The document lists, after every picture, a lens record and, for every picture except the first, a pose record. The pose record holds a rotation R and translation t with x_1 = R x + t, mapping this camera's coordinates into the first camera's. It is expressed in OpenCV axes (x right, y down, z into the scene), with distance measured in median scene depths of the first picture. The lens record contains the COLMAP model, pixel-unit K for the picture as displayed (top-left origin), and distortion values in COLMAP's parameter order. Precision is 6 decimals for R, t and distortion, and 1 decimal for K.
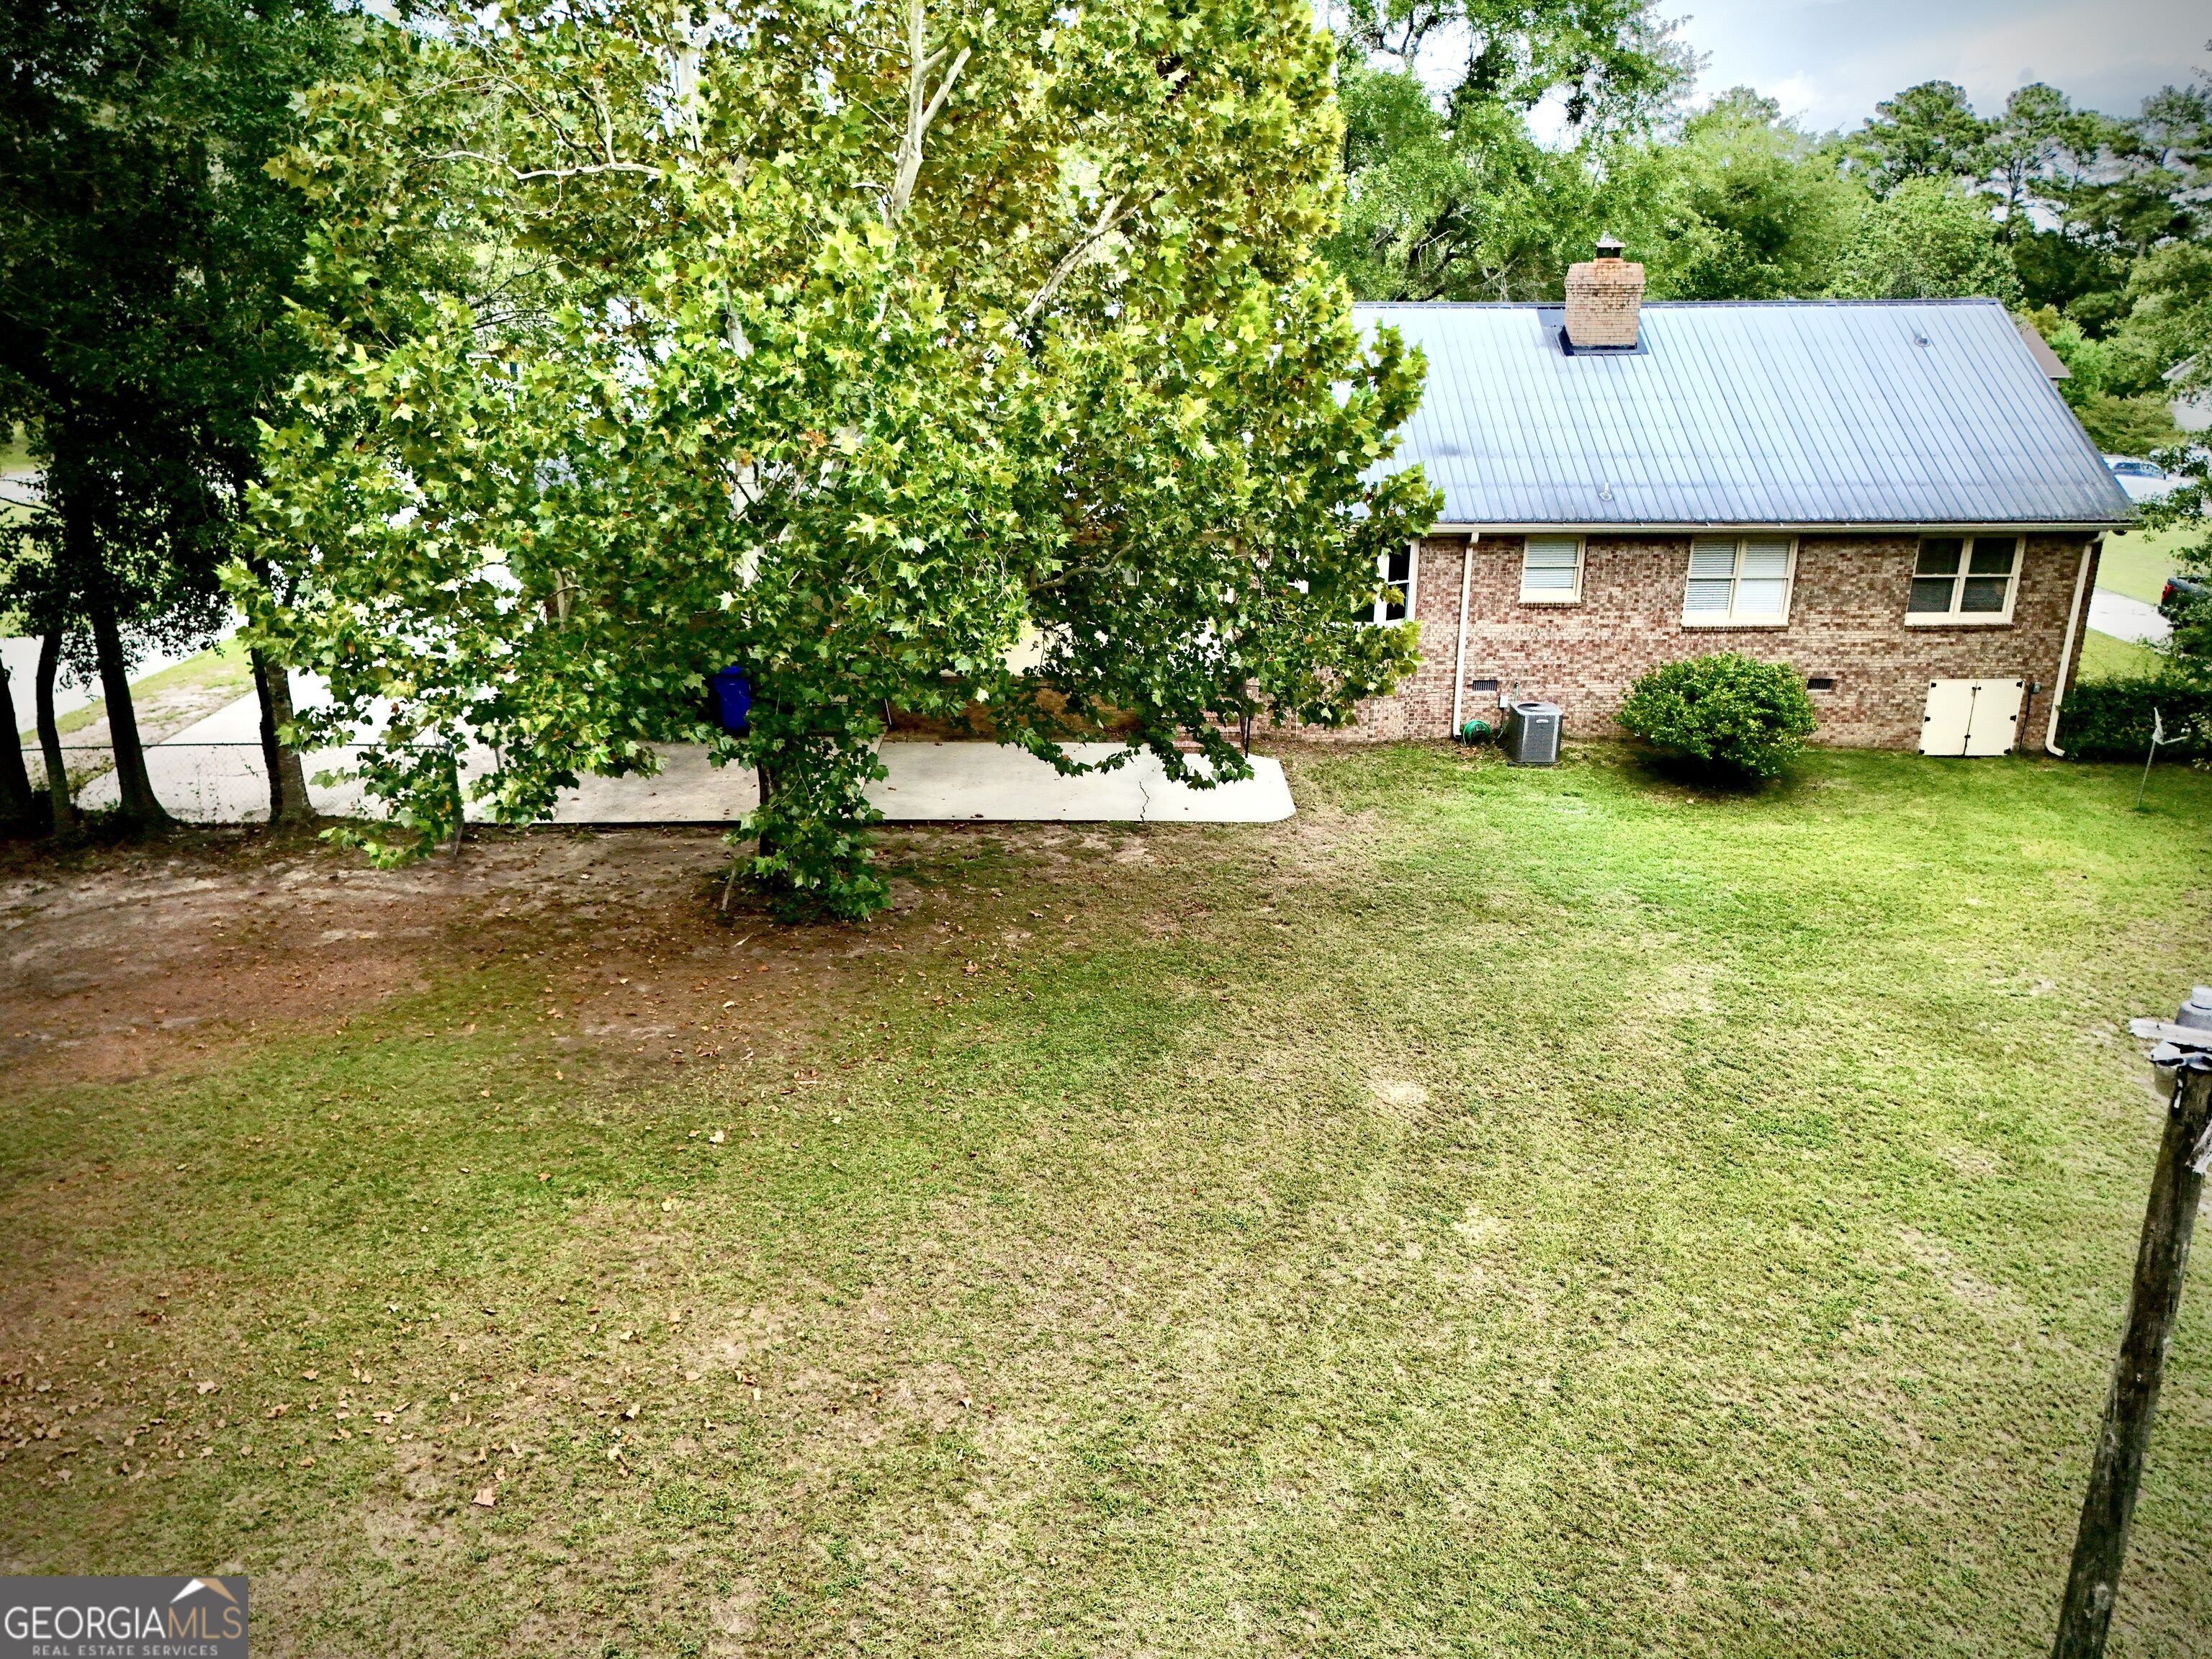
lens RADIAL K [[1668.6, 0, 1116.5], [0, 1668.6, 830.6], [0, 0, 1]] dist [0.047880, -0.035302]
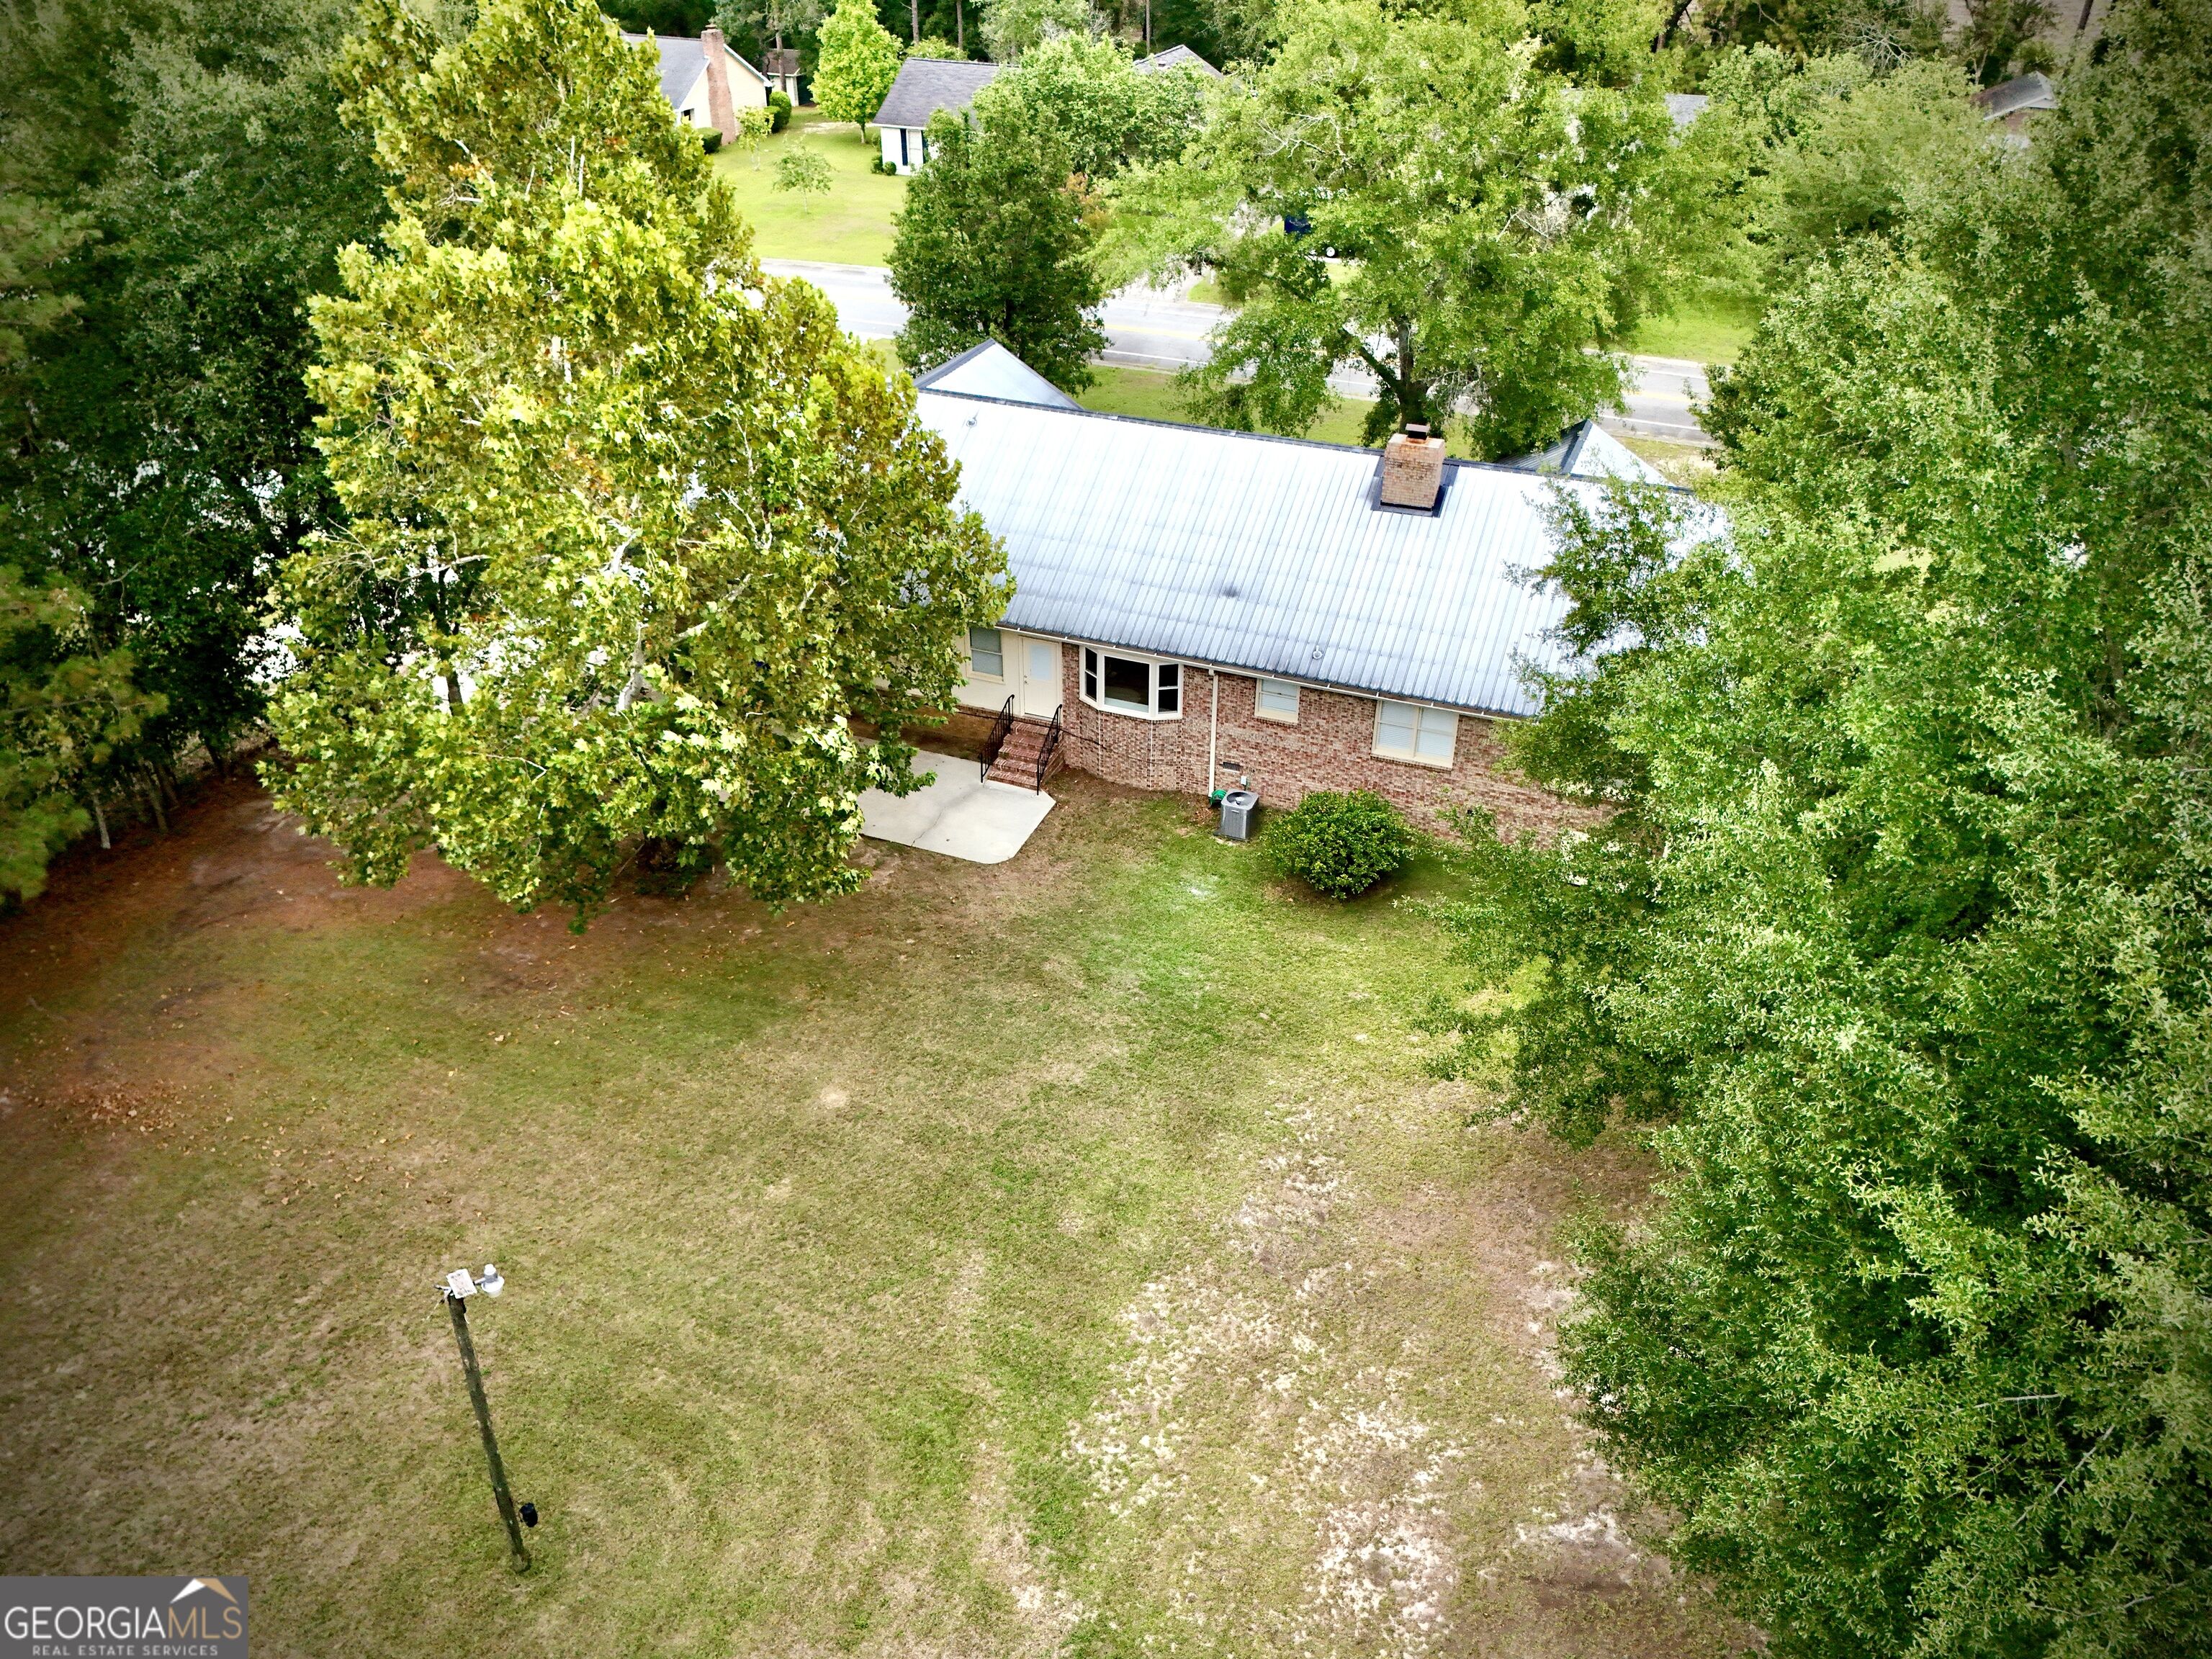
lens RADIAL K [[1668.6, 0, 1116.5], [0, 1668.6, 830.6], [0, 0, 1]] dist [0.047880, -0.035302]
pose [[0.915896, 0.212032, -0.340847, 0.628578], [-0.122504, 0.956248, 0.265675, -0.399507], [0.382266, -0.201576, 0.901798, -0.288588]]
